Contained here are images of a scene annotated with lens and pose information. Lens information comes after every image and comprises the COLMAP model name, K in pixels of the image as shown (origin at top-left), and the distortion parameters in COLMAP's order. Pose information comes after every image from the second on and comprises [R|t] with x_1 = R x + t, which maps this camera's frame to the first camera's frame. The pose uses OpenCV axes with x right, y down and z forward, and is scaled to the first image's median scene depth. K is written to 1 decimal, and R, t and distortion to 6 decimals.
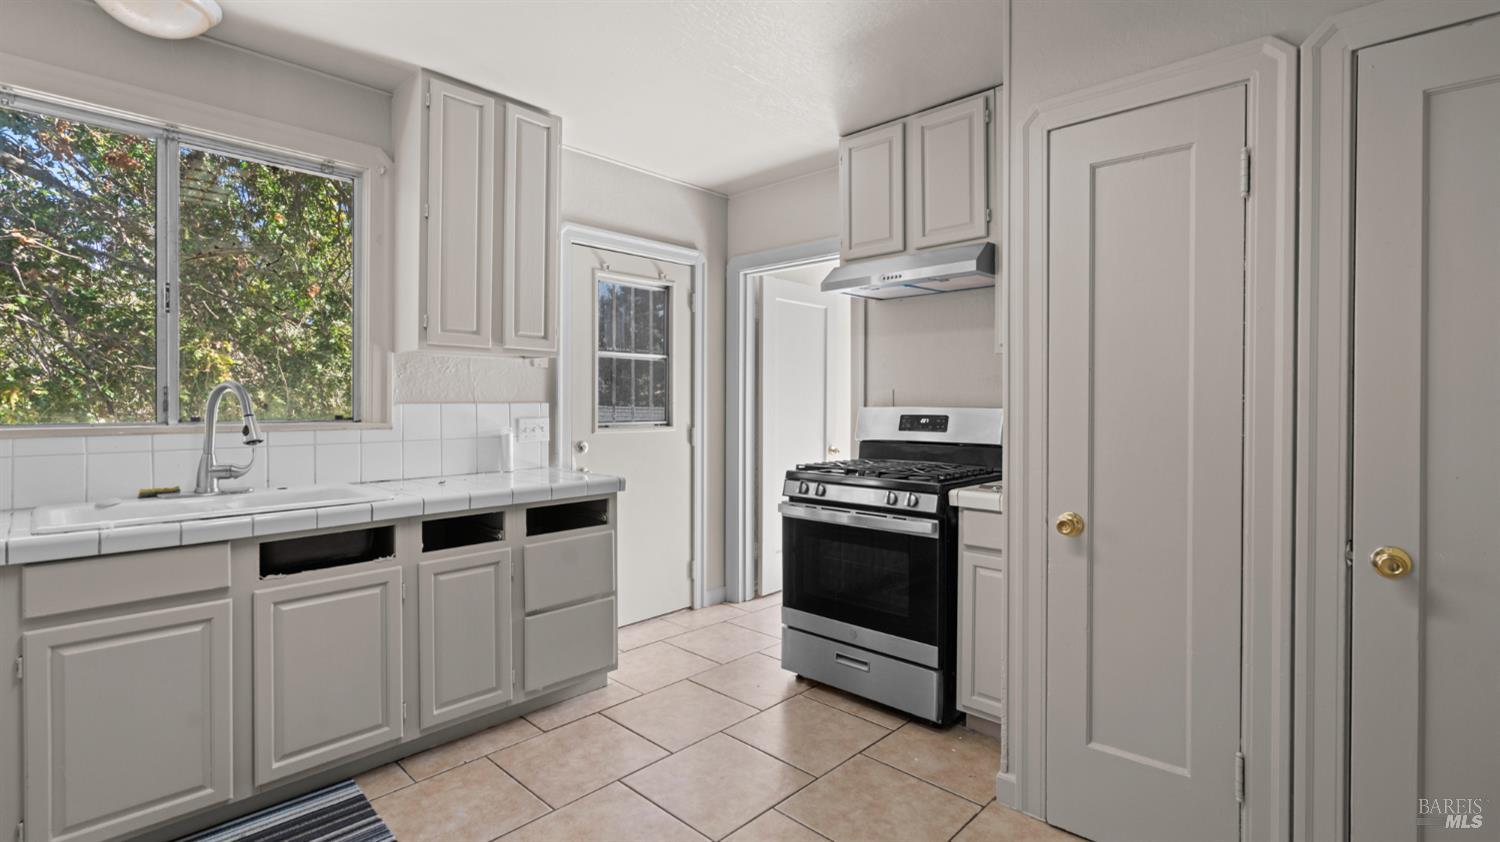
lens RADIAL K [[683.5, 0, 757.5], [0, 683.5, 412.2], [0, 0, 1]] dist [-0.004551, 0.000864]
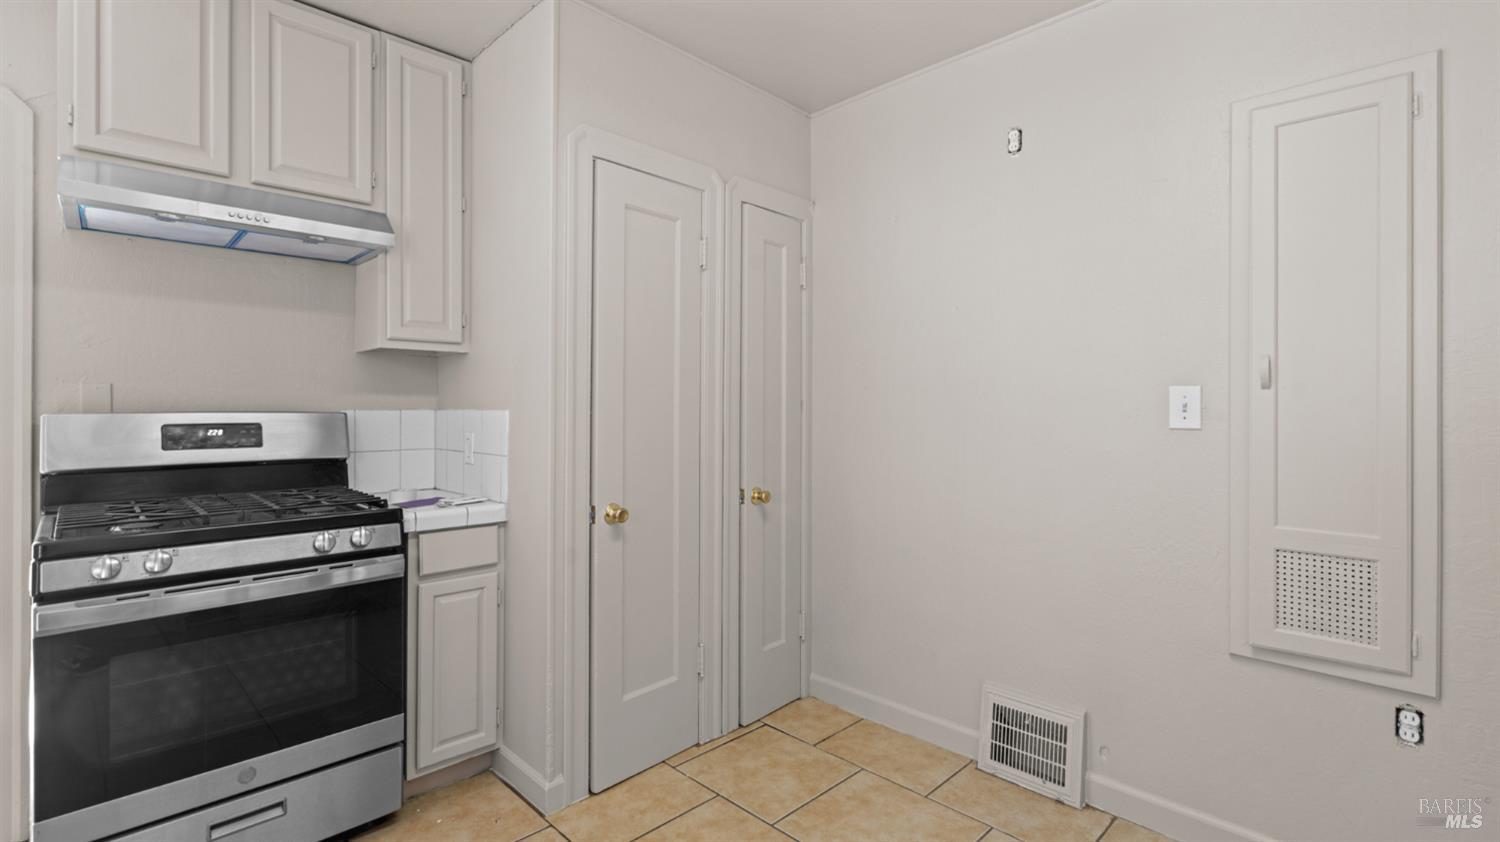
lens RADIAL K [[683.5, 0, 757.3], [0, 683.5, 410.6], [0, 0, 1]] dist [-0.004551, 0.000864]
pose [[0.031138, -0.005667, 0.999499, -0.468243], [0.012145, 0.999912, 0.005291, -0.007192], [-0.999441, 0.011975, 0.031204, 0.506232]]
